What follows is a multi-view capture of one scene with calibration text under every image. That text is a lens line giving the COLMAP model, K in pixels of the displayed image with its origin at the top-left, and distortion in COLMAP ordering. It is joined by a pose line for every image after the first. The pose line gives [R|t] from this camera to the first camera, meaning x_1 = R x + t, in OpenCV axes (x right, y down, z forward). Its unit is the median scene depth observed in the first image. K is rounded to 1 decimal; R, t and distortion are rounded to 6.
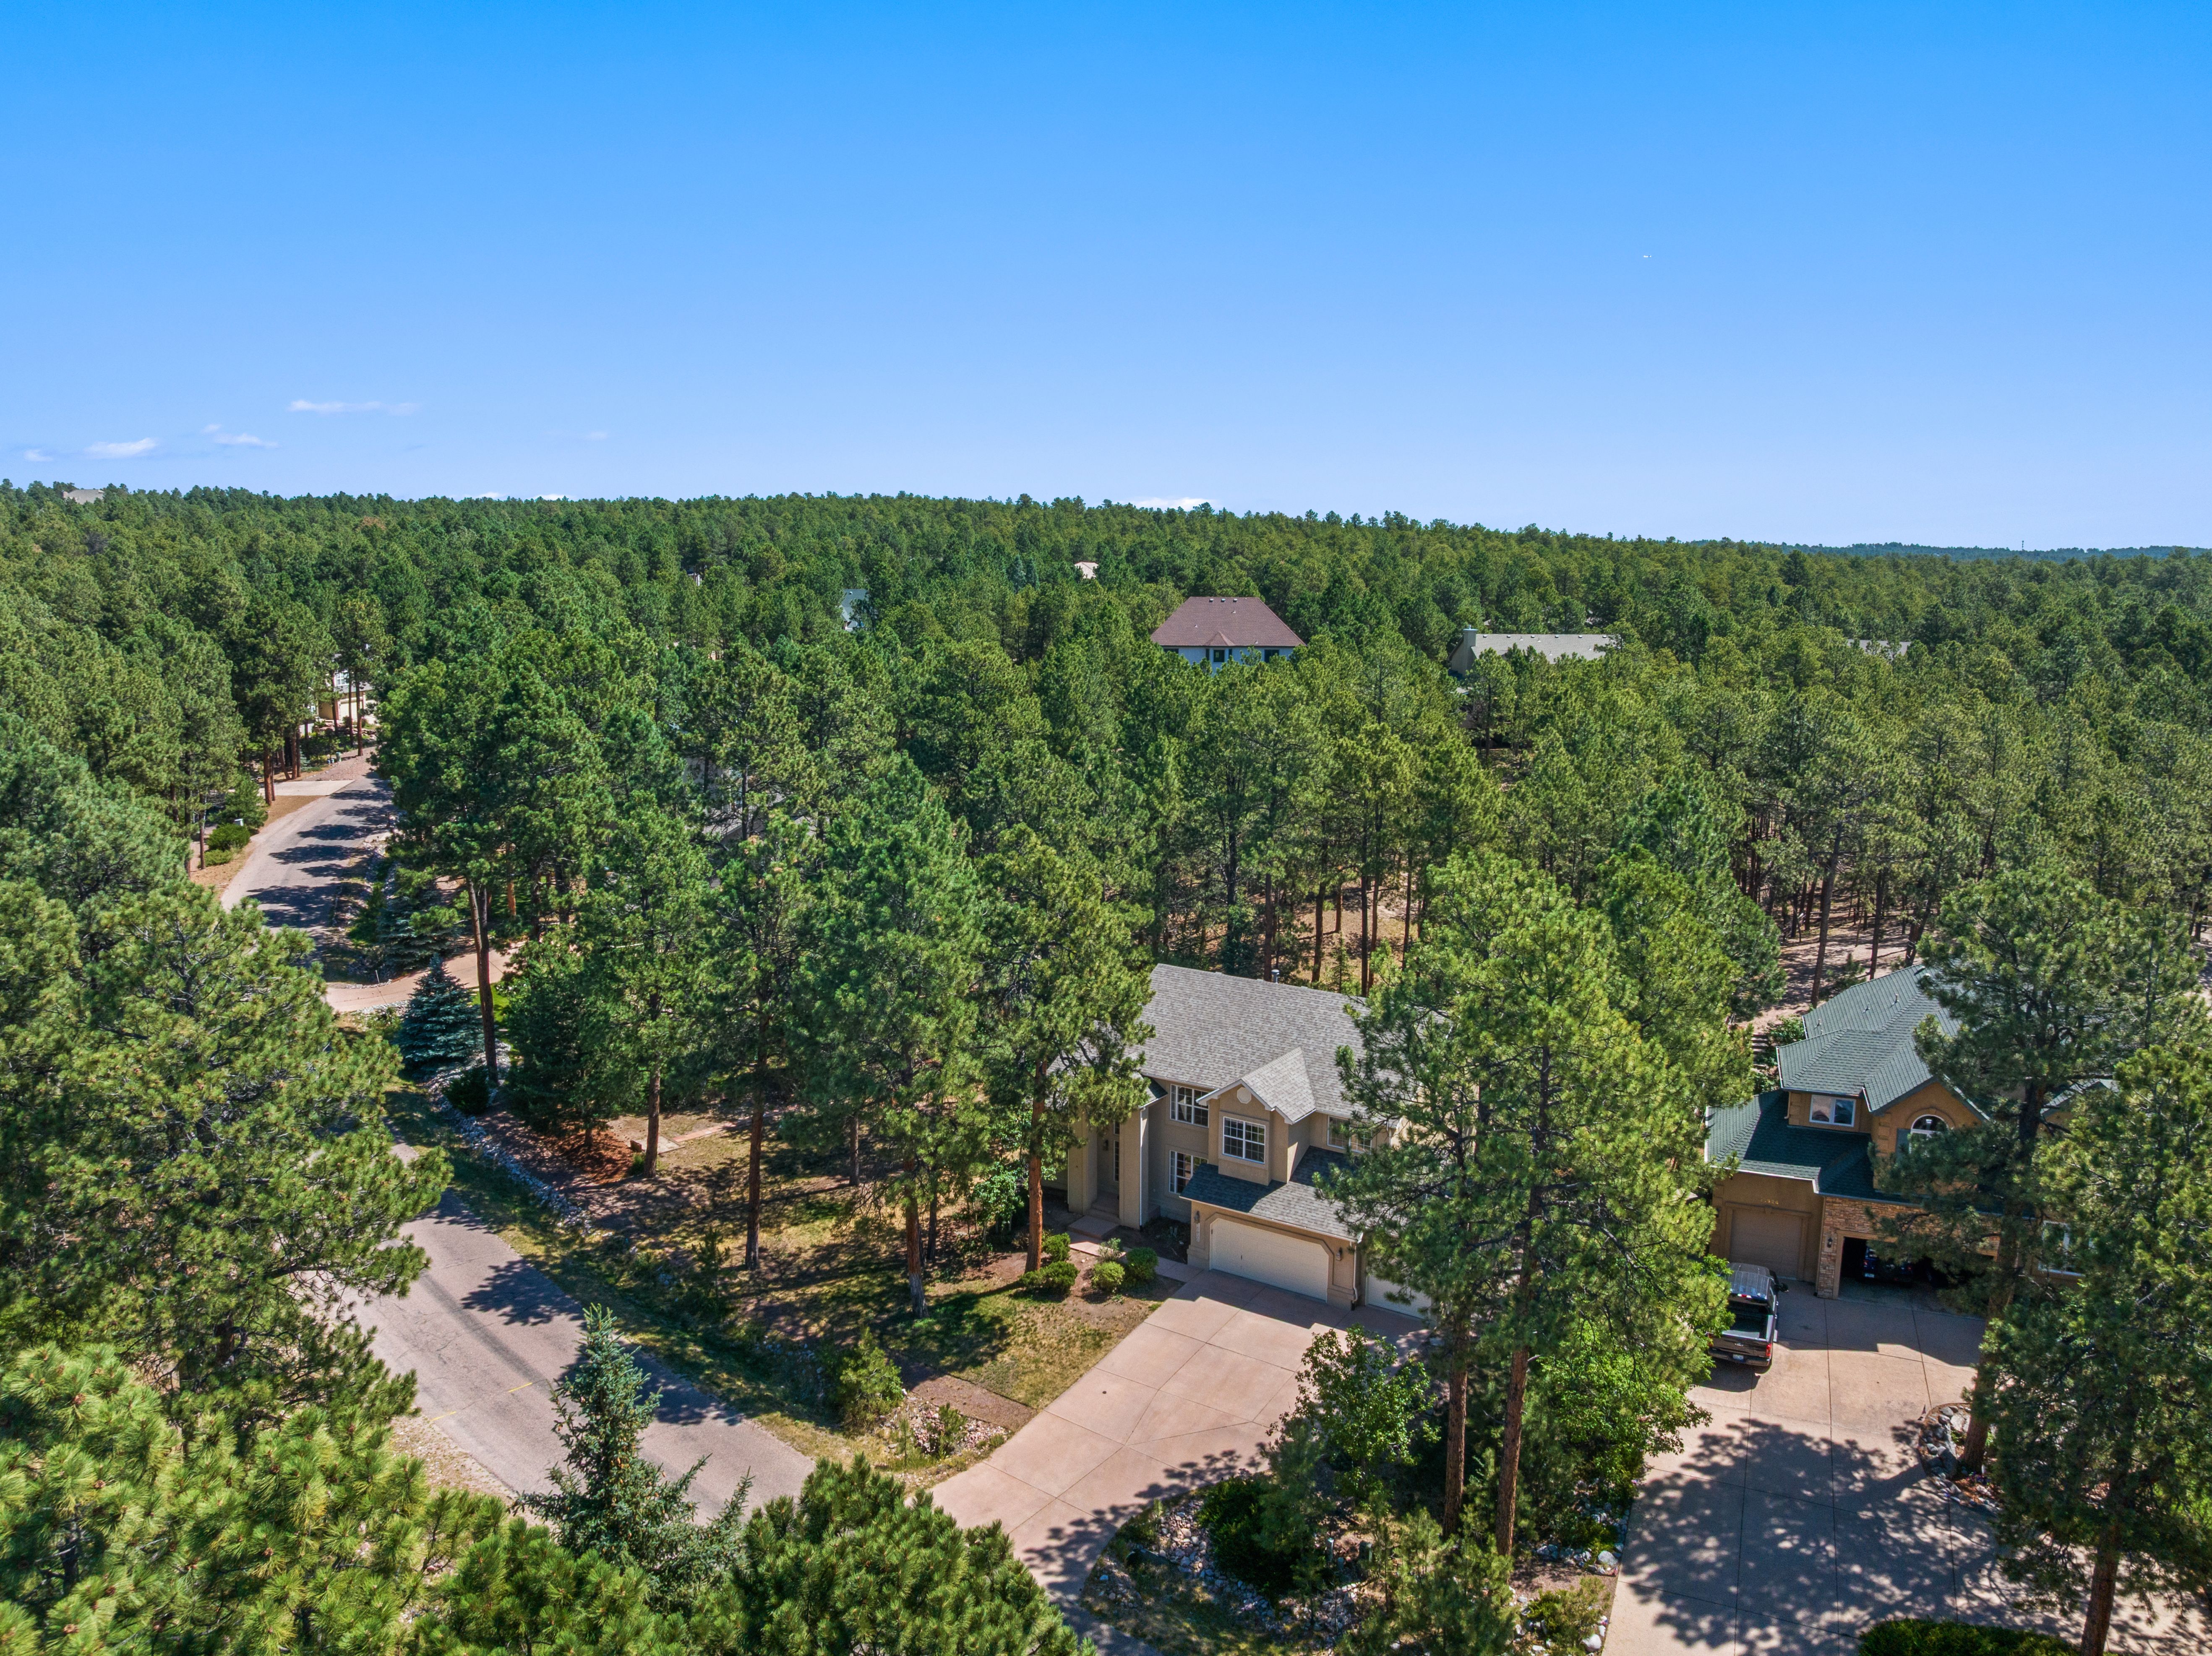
lens RADIAL K [[1547.2, 0, 1176.4], [0, 1547.2, 831.2], [0, 0, 1]] dist [-0.004982, -0.001072]
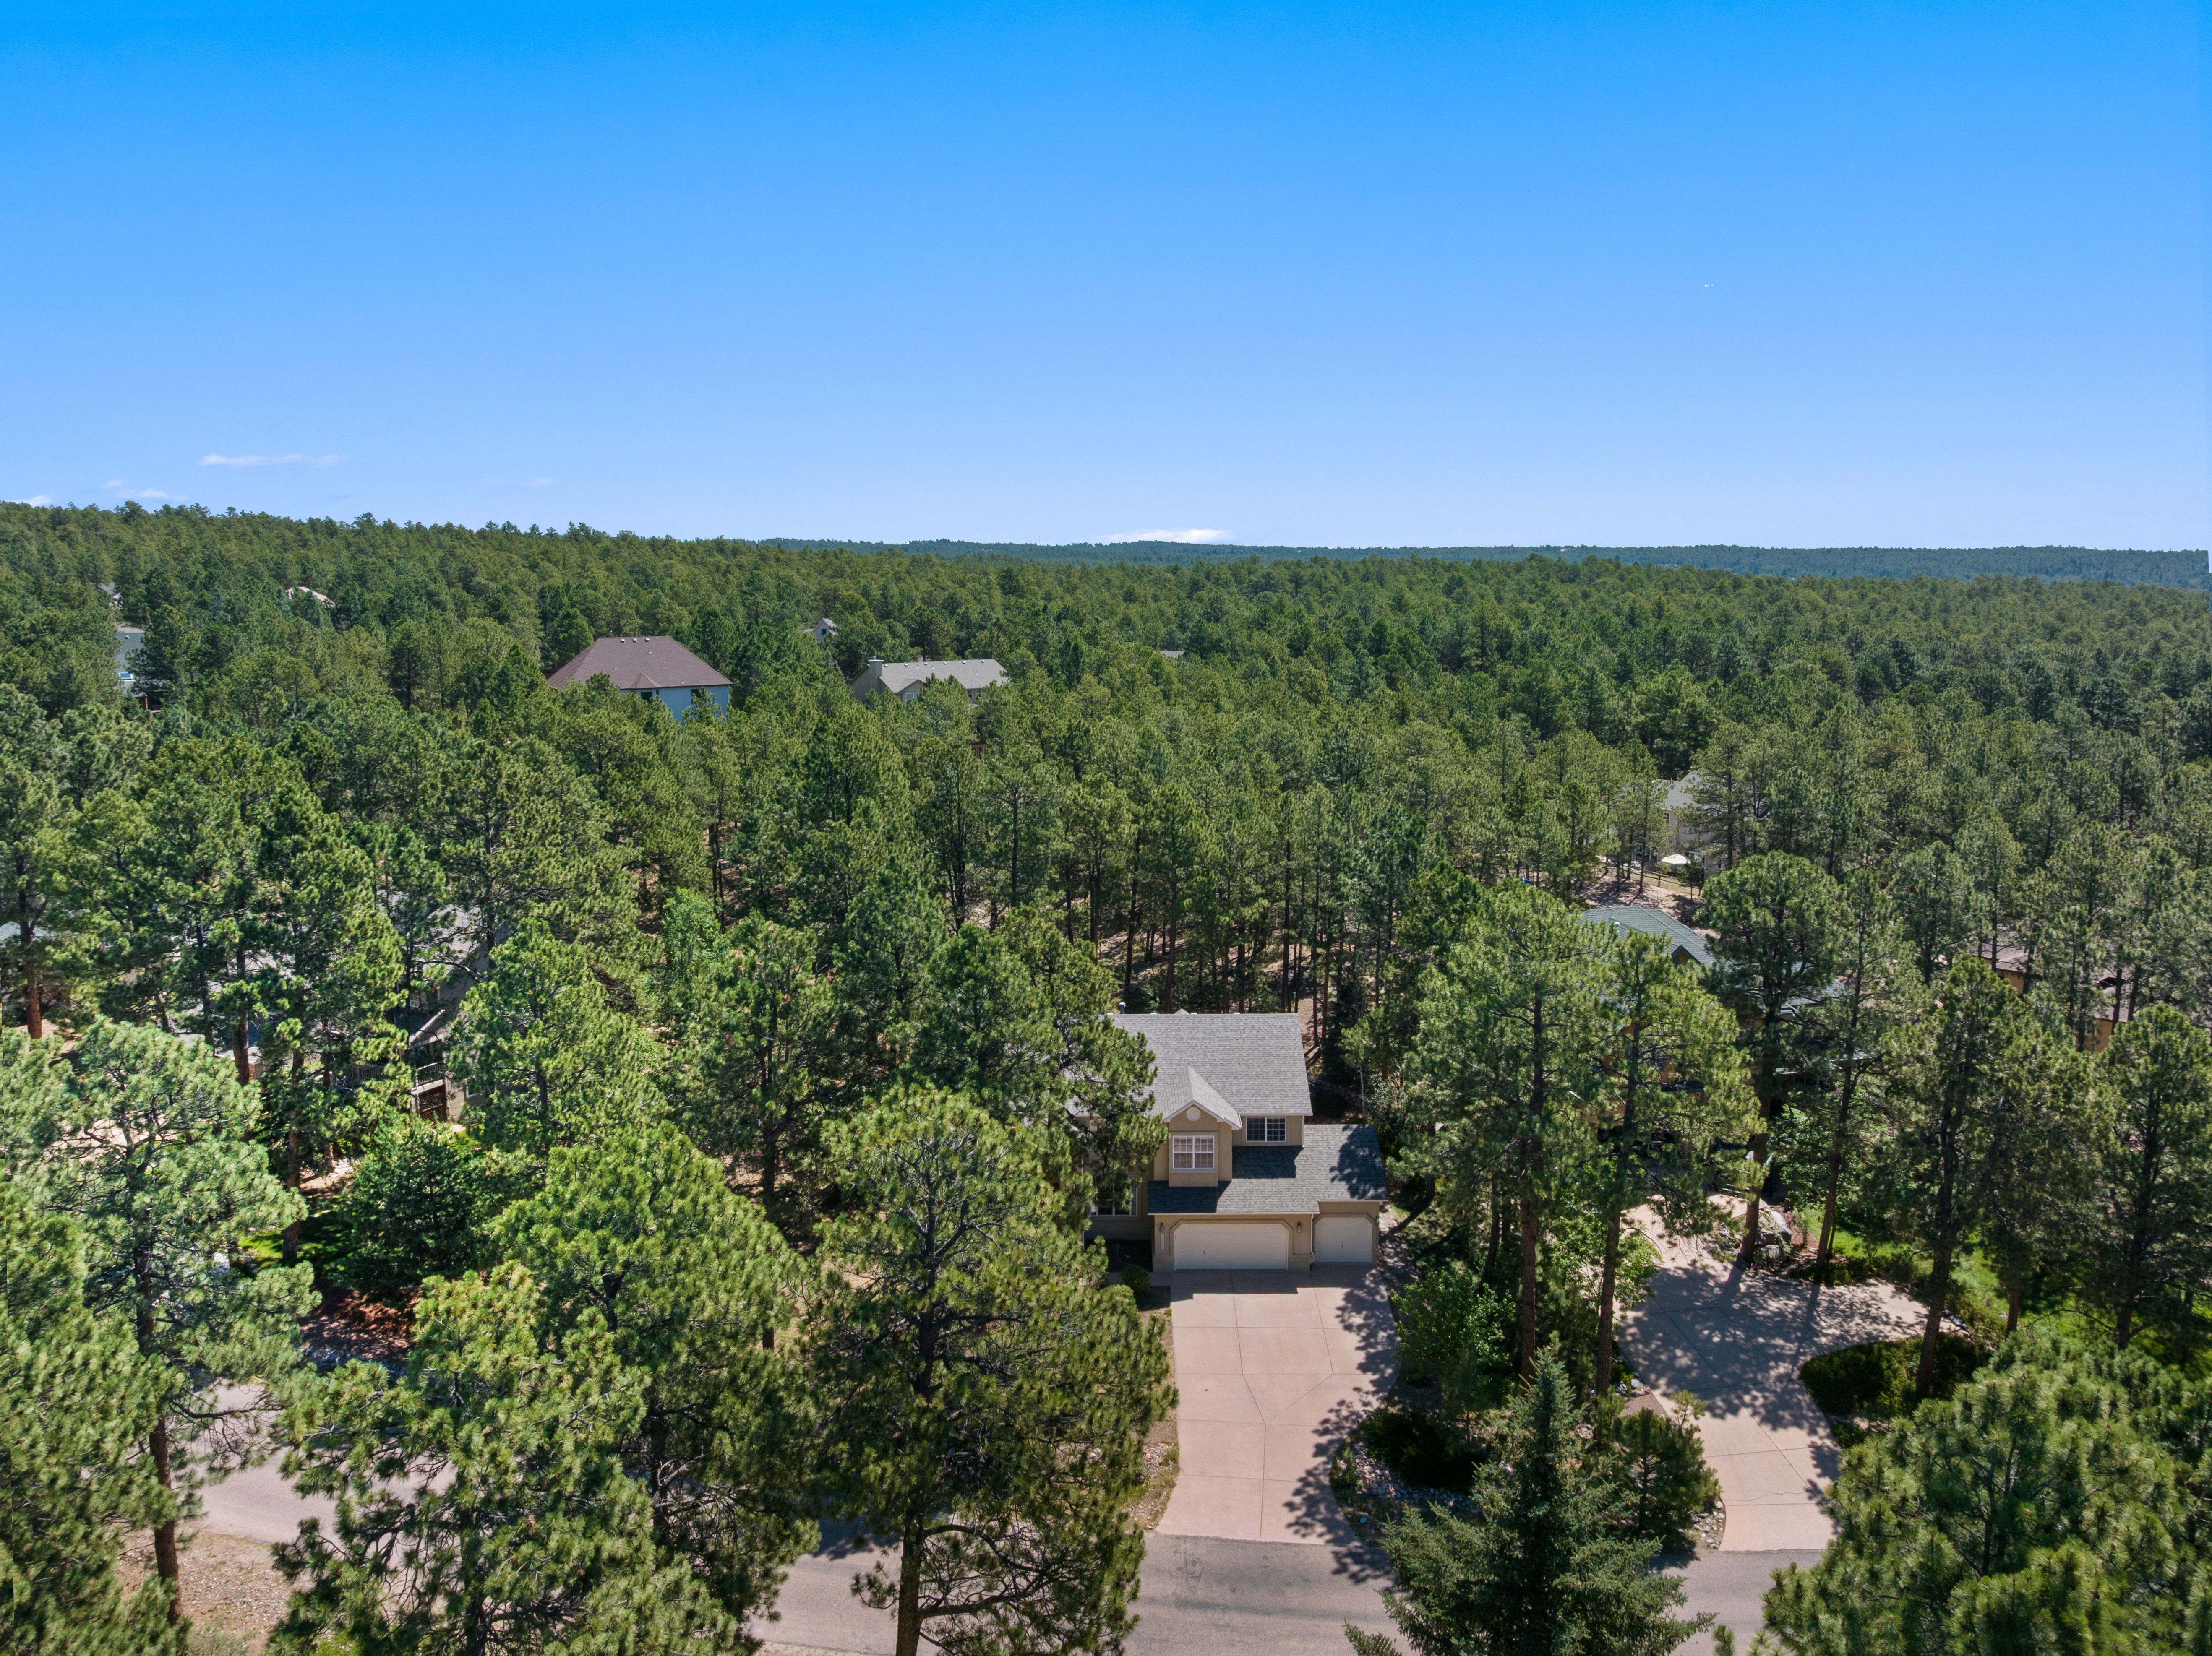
lens RADIAL K [[1488.7, 0, 1102.9], [0, 1488.7, 821.4], [0, 0, 1]] dist [0.005697, -0.109868]
pose [[0.855194, -0.097930, 0.508972, -0.576504], [0.095869, 0.994931, 0.030350, -0.090827], [-0.509364, 0.022840, 0.860248, 0.068833]]
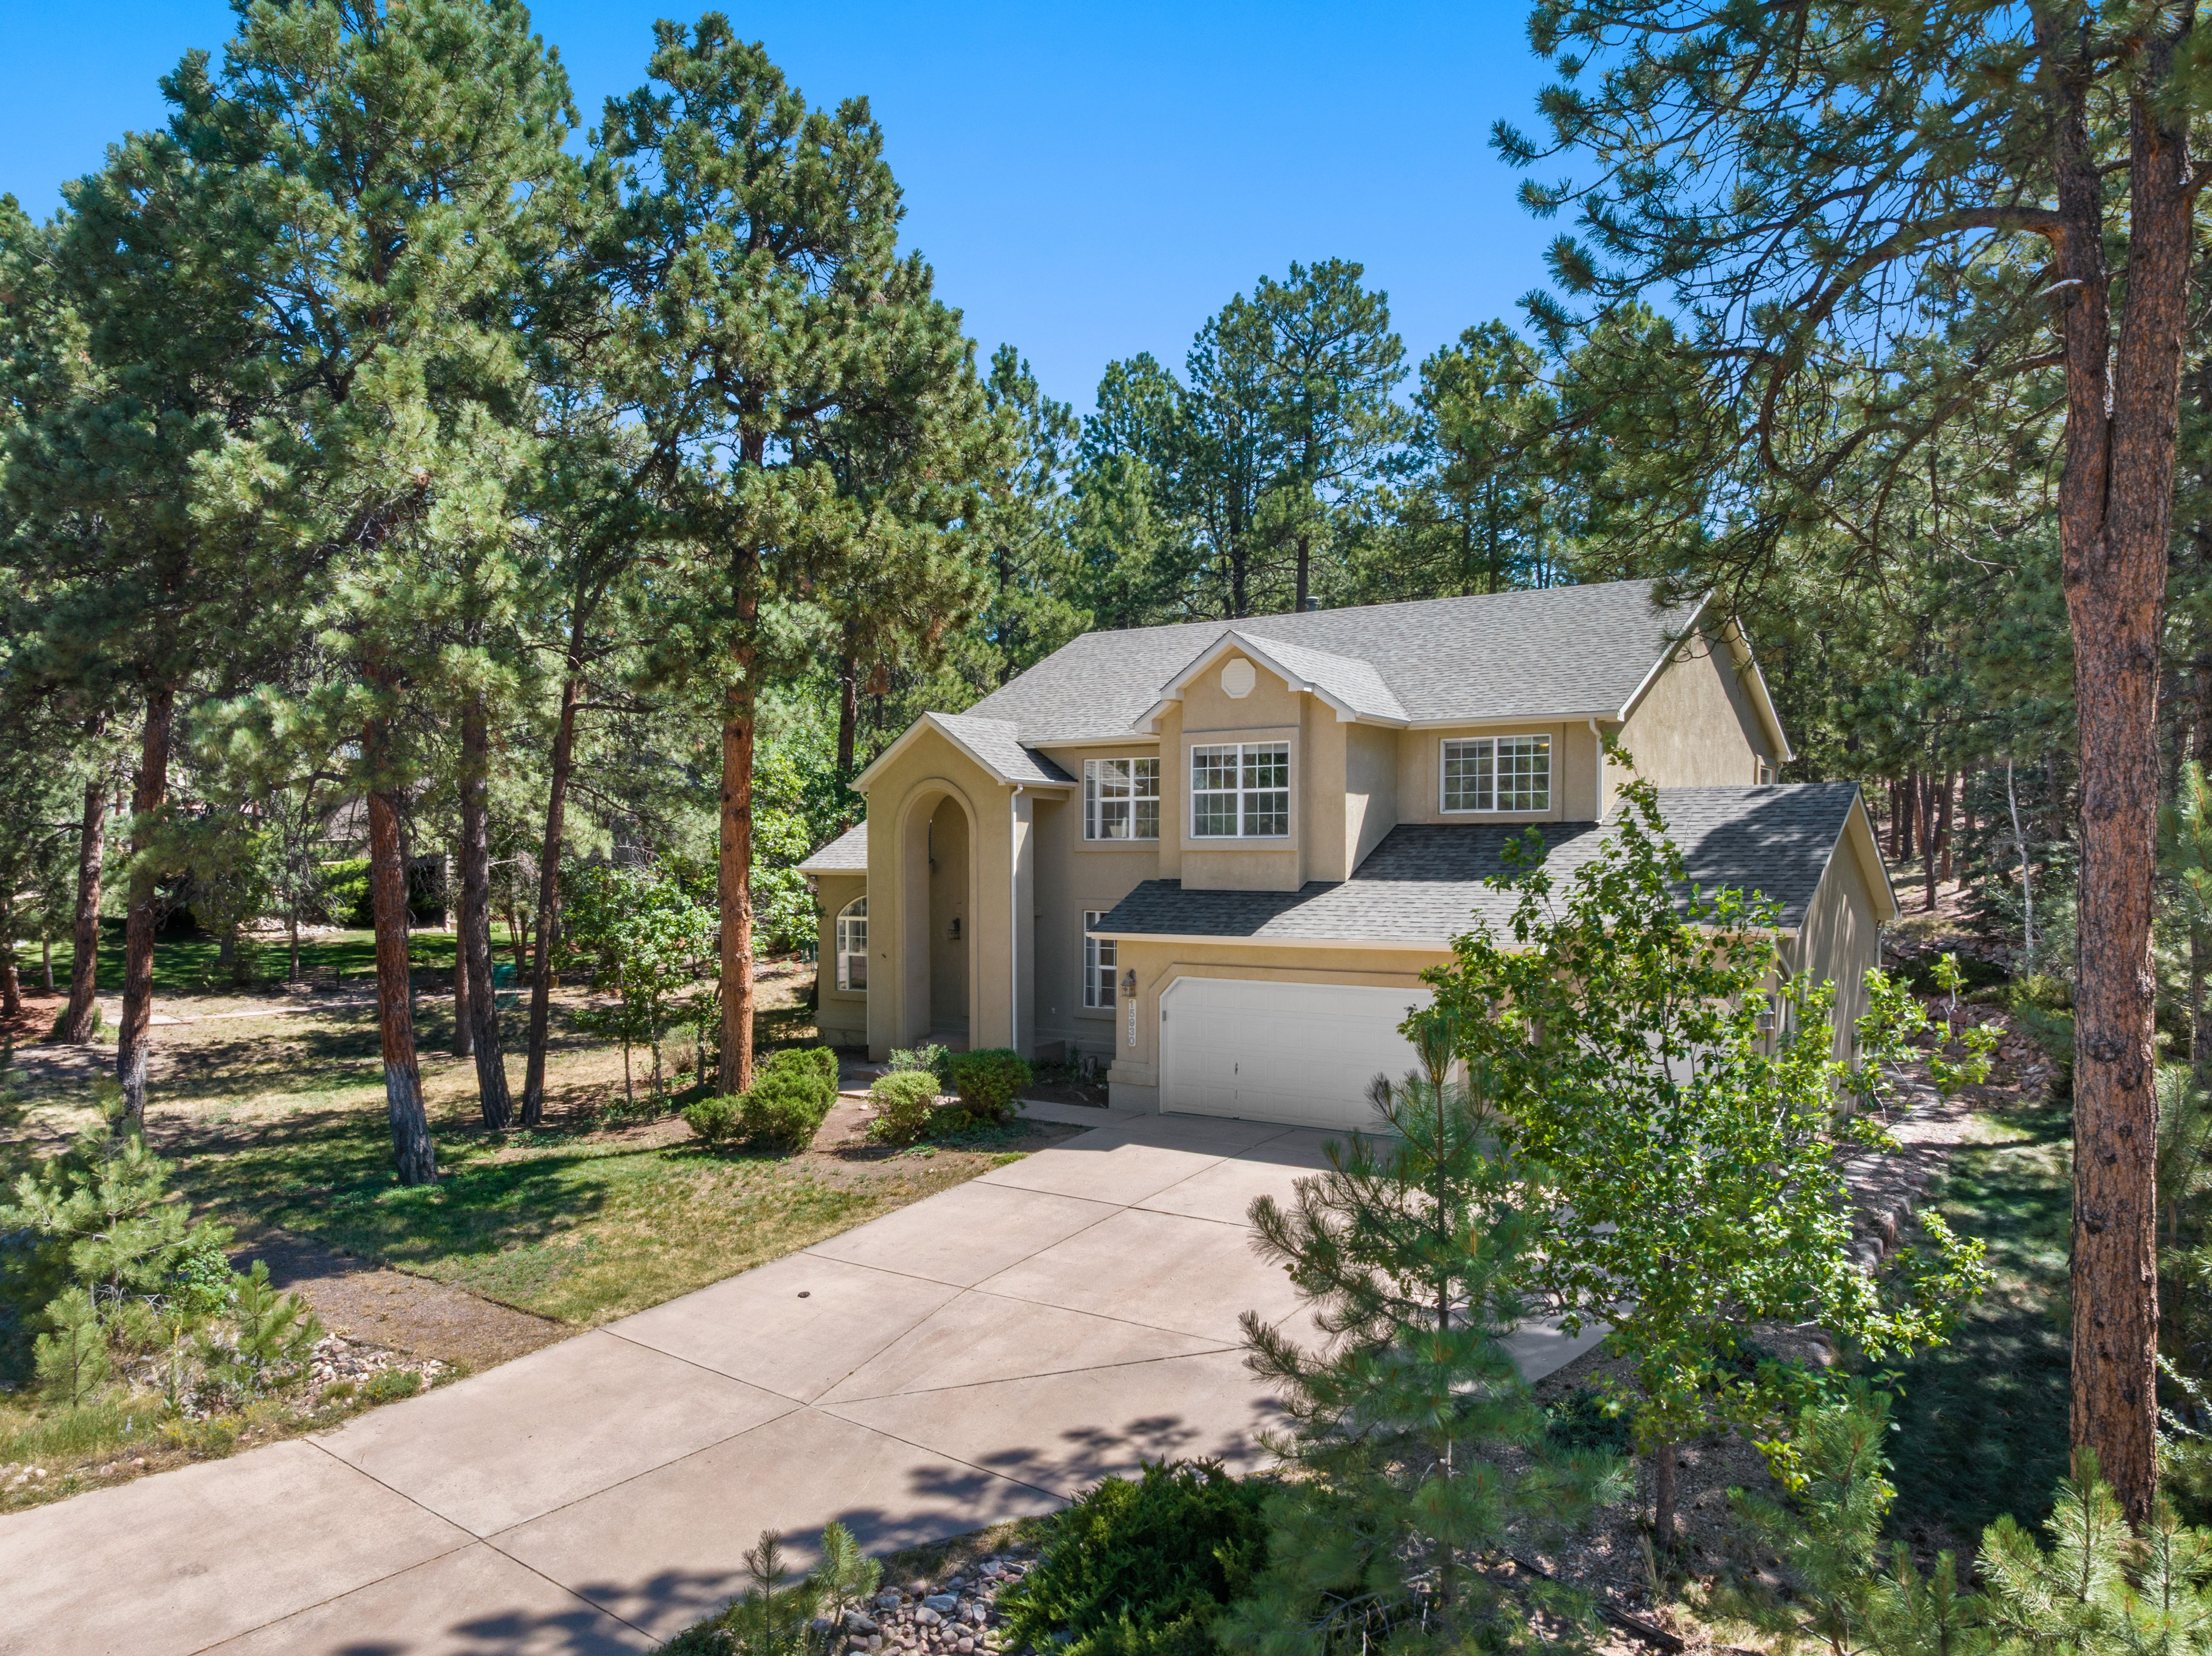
lens RADIAL K [[1575.6, 0, 1099.3], [0, 1575.6, 834.4], [0, 0, 1]] dist [-0.002093, -0.000032]
pose [[0.997145, -0.009057, -0.074963, 0.039103], [-0.004102, 0.984817, -0.173546, 0.294650], [0.075397, 0.173358, 0.981969, 0.596652]]
